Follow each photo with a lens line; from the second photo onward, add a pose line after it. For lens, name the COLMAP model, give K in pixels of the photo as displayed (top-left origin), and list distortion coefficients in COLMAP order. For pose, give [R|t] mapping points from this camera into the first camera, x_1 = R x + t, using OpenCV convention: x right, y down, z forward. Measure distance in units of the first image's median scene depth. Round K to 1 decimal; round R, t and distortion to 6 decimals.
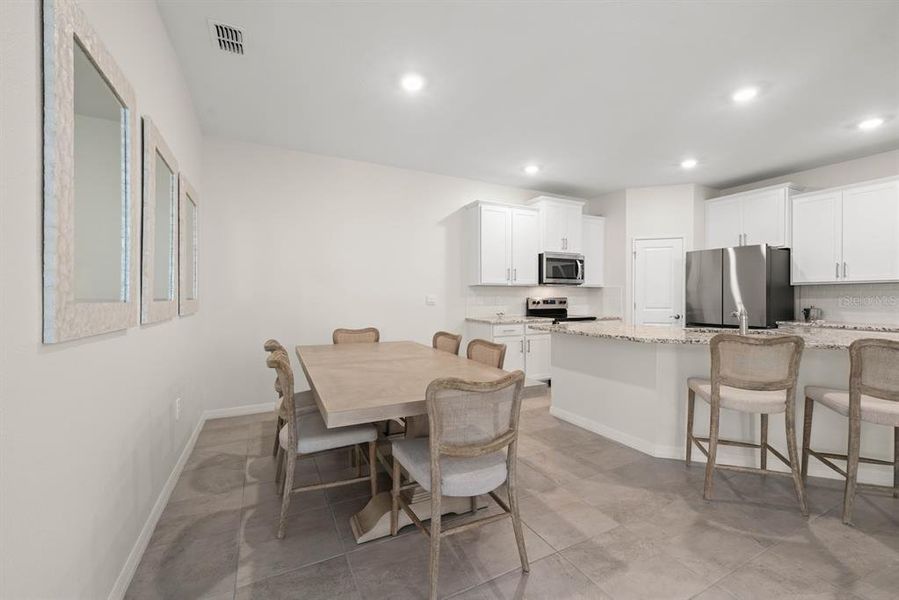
lens RADIAL K [[370.0, 0, 449.6], [0, 370.0, 299.1], [0, 0, 1]] dist [0.000716, 0.000194]
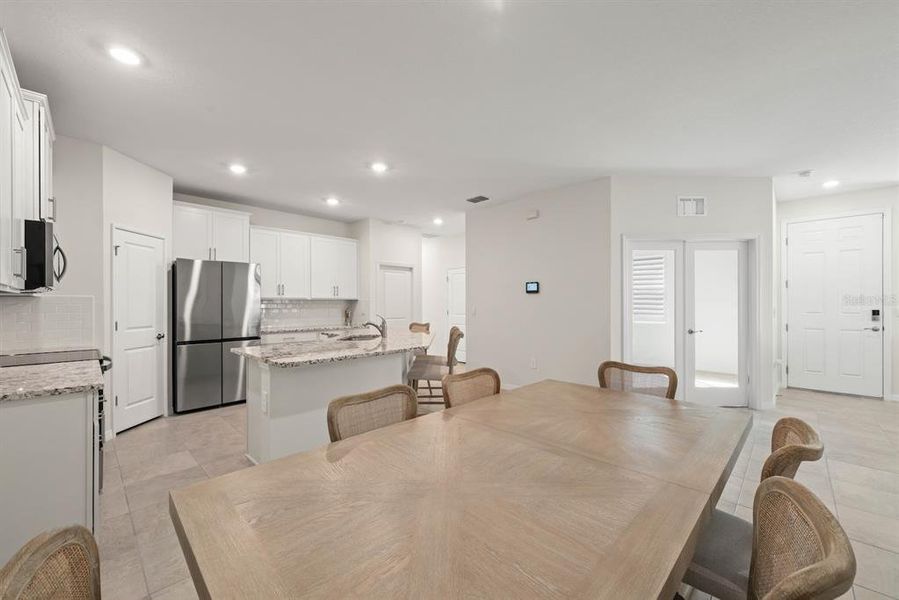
lens RADIAL K [[358.3, 0, 450.4], [0, 358.3, 304.4], [0, 0, 1]] dist [-0.001352, 0.000016]
pose [[-0.323722, -0.003036, 0.946147, -0.361909], [0.009096, 0.999939, 0.006321, -0.023778], [-0.946109, 0.010652, -0.323674, 0.749883]]
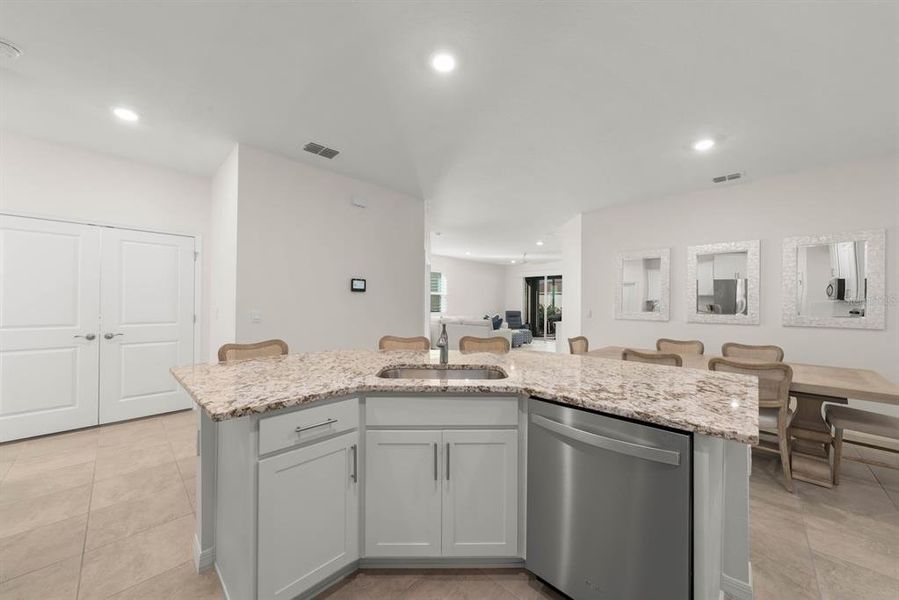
lens RADIAL K [[319.2, 0, 456.2], [0, 319.2, 301.1], [0, 0, 1]] dist [-0.004717, 0.000978]
pose [[-0.942160, -0.013280, -0.334901, 0.626295], [-0.012843, 0.999911, -0.003519, -0.023952], [0.334918, 0.000986, -0.942247, 1.042740]]
